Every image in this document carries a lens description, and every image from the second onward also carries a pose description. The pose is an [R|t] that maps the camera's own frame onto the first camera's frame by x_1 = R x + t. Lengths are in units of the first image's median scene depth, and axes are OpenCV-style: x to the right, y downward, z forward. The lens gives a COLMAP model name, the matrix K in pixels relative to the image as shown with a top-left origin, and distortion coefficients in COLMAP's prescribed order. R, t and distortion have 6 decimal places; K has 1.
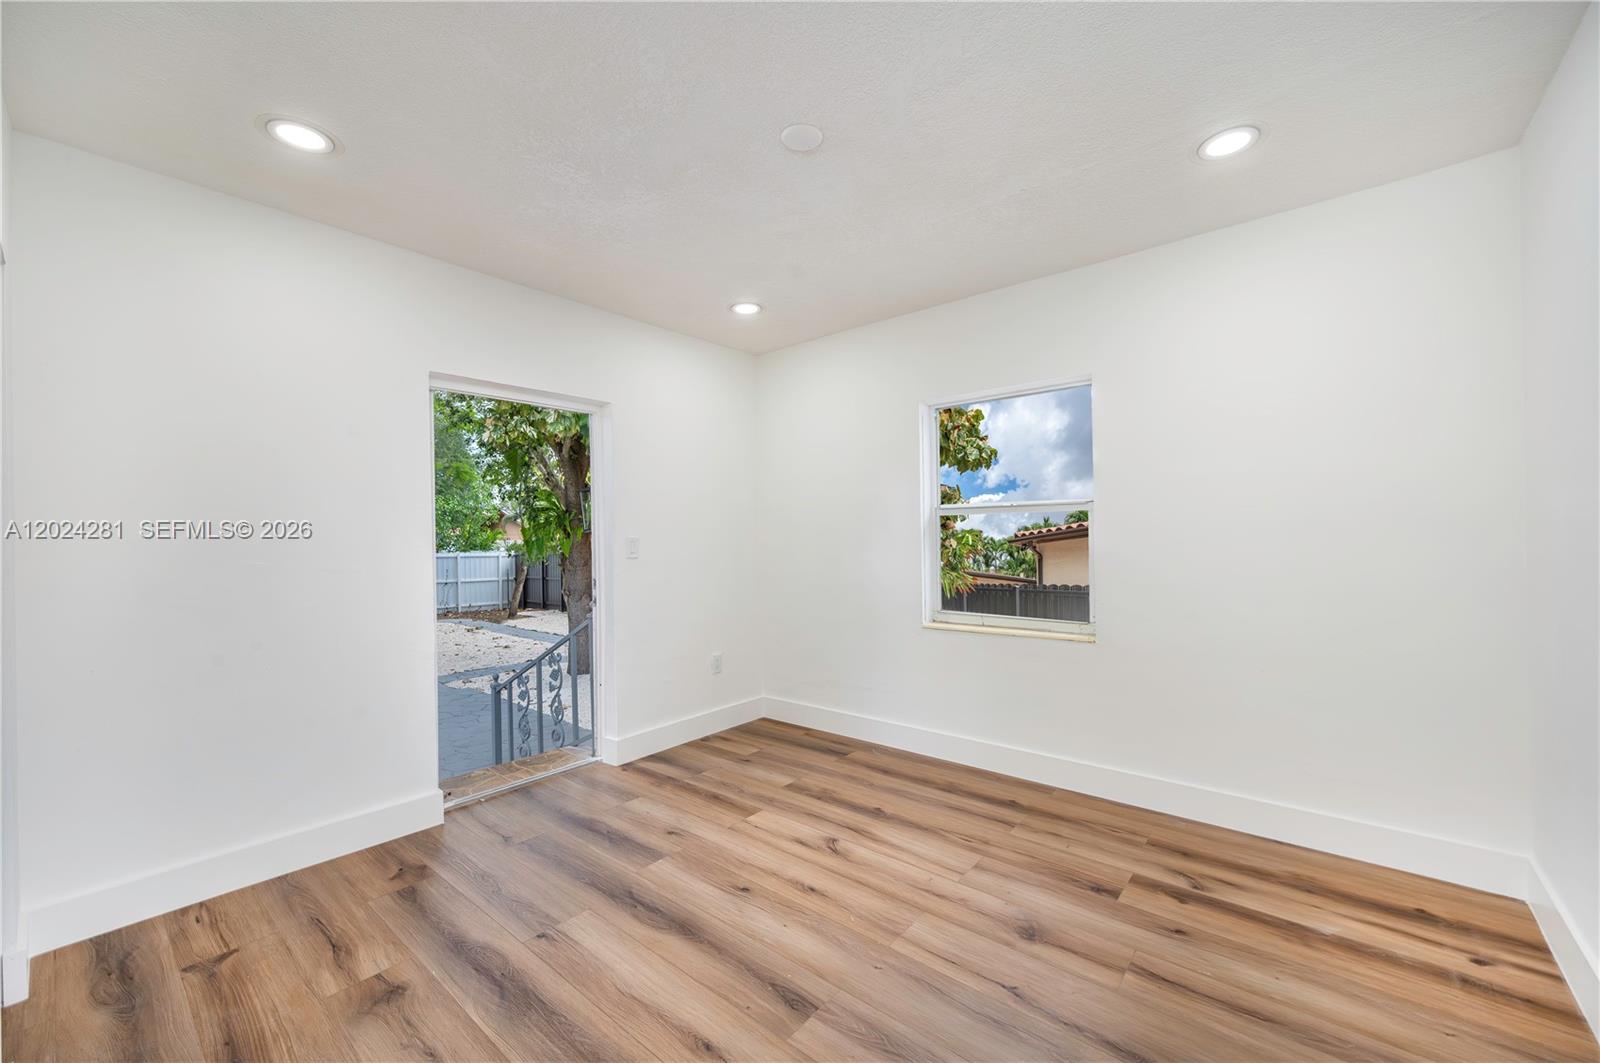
lens RADIAL K [[630.2, 0, 803.6], [0, 630.2, 538.8], [0, 0, 1]] dist [0.001509, 0.000235]
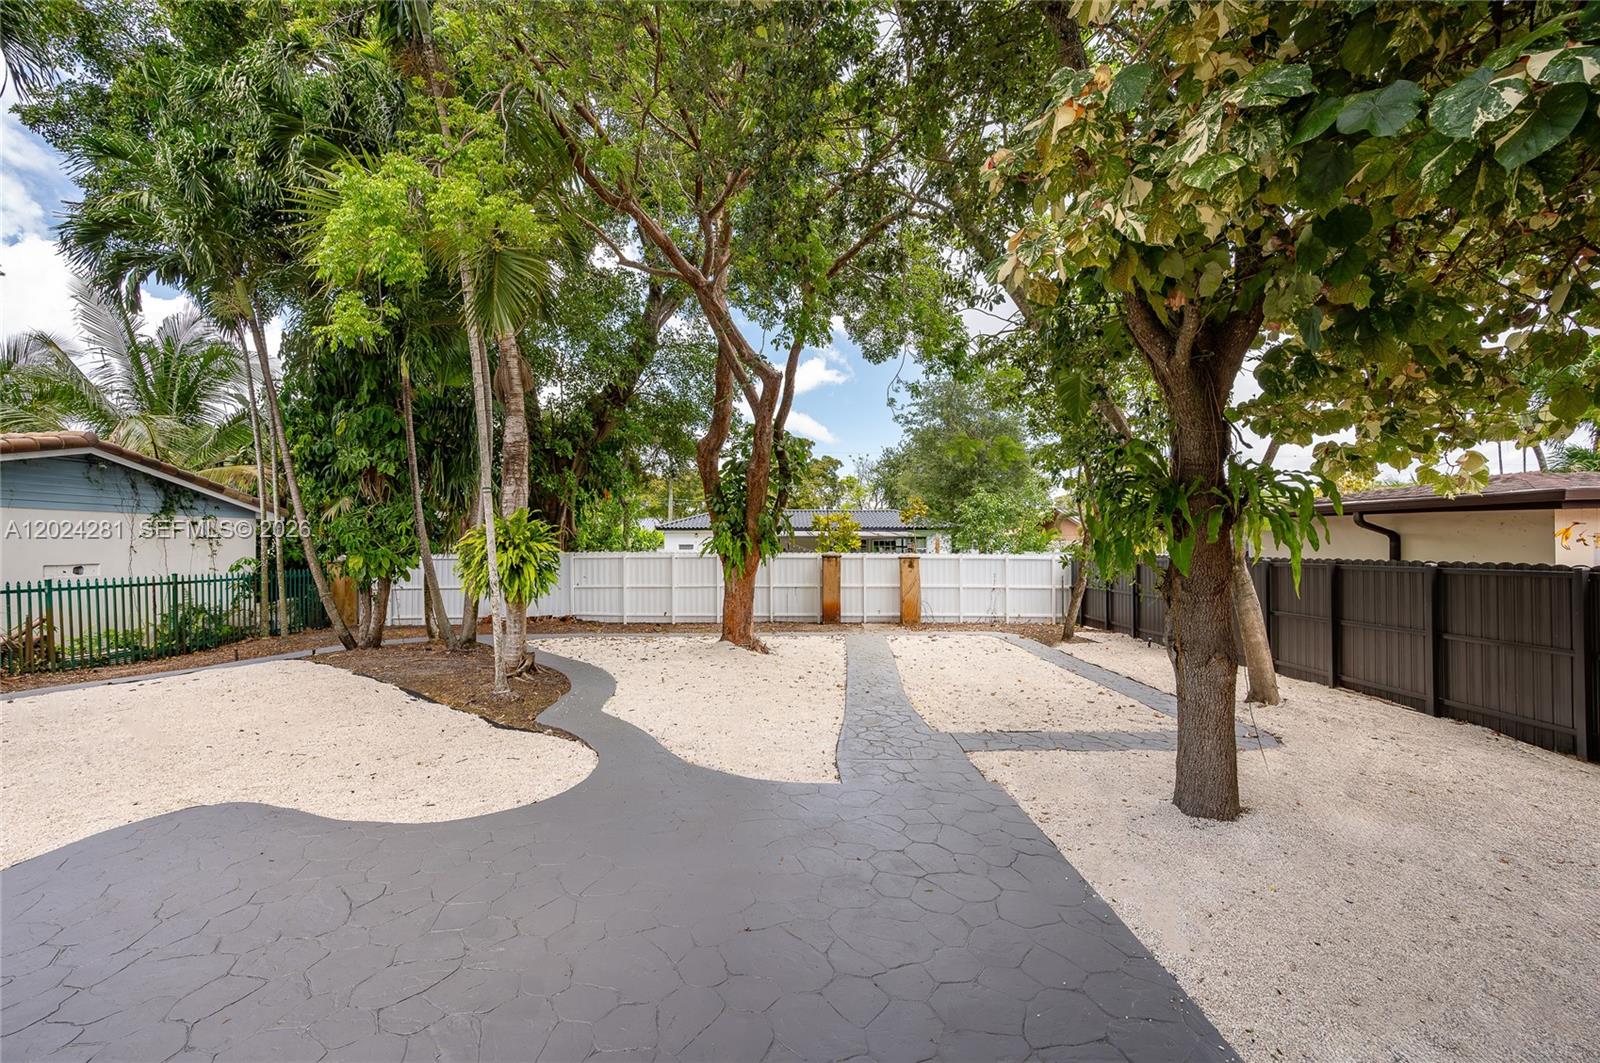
lens RADIAL K [[630.2, 0, 803.6], [0, 630.2, 538.8], [0, 0, 1]] dist [0.001509, 0.000235]
pose [[0.674794, 0.006647, -0.737976, -0.644823], [-0.008014, 0.999966, 0.001679, 0.008366], [0.737962, 0.004781, 0.674825, 1.387142]]
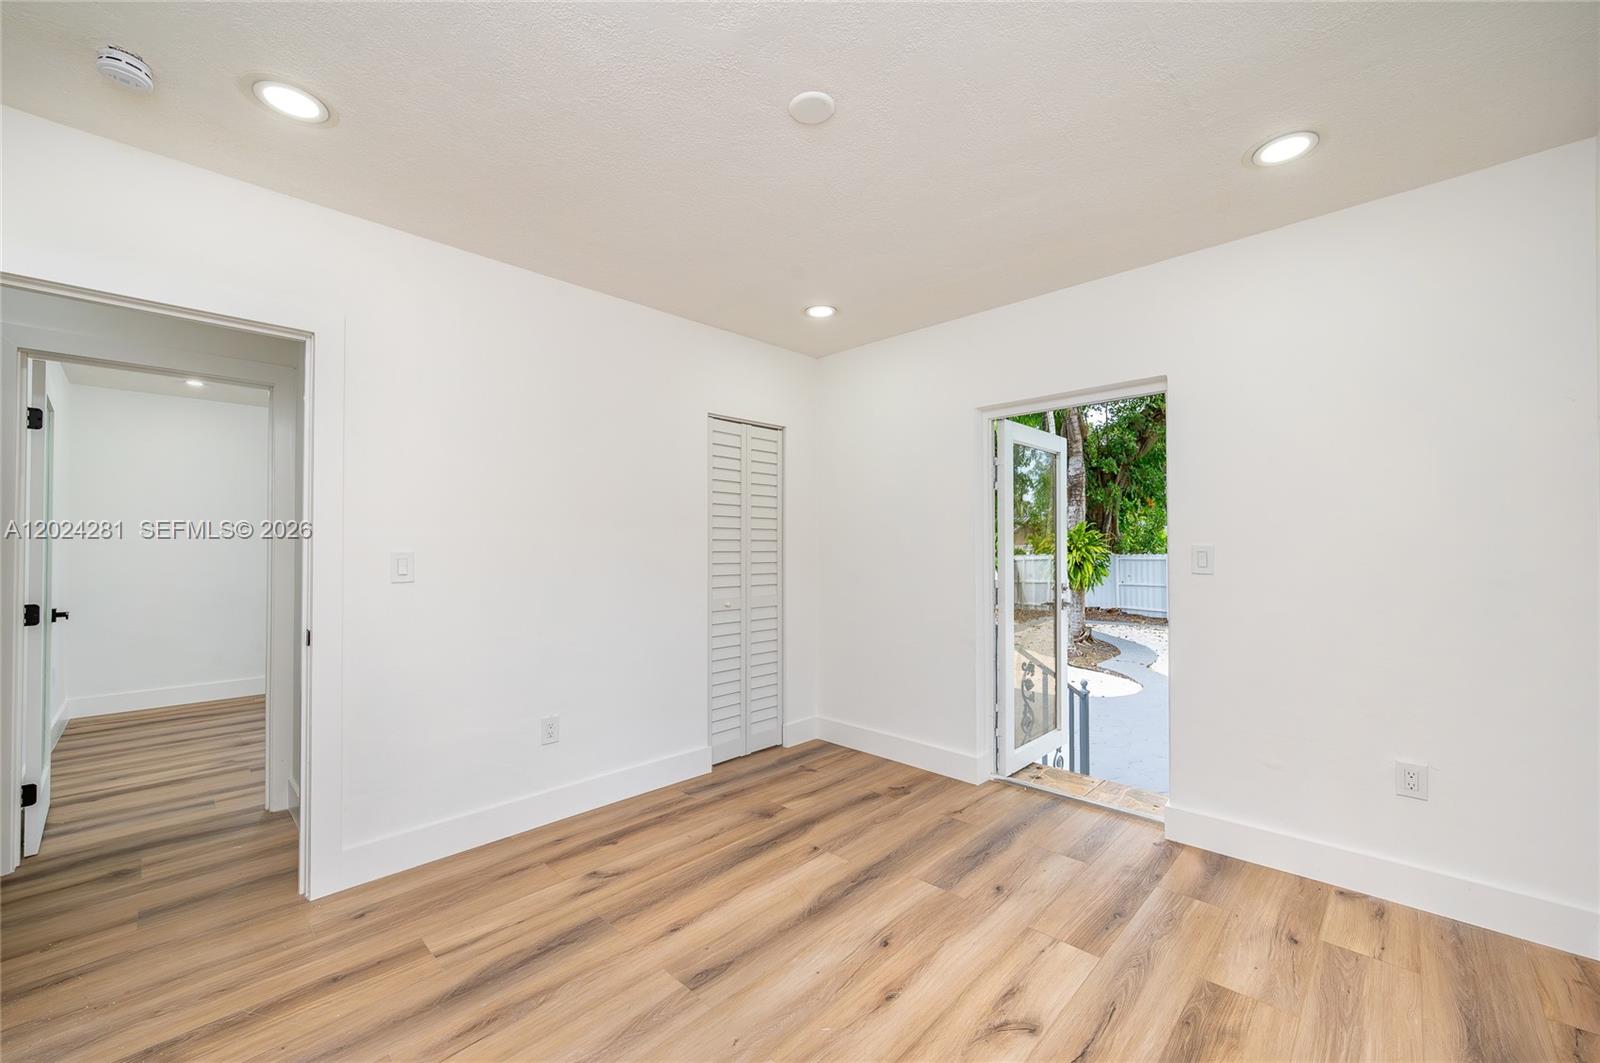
lens RADIAL K [[630.2, 0, 803.6], [0, 630.2, 538.8], [0, 0, 1]] dist [0.001509, 0.000235]
pose [[-0.066806, 0.000871, -0.997766, 0.682843], [0.002379, 0.999997, 0.000714, -0.020196], [0.997763, -0.002326, -0.066808, 0.792319]]
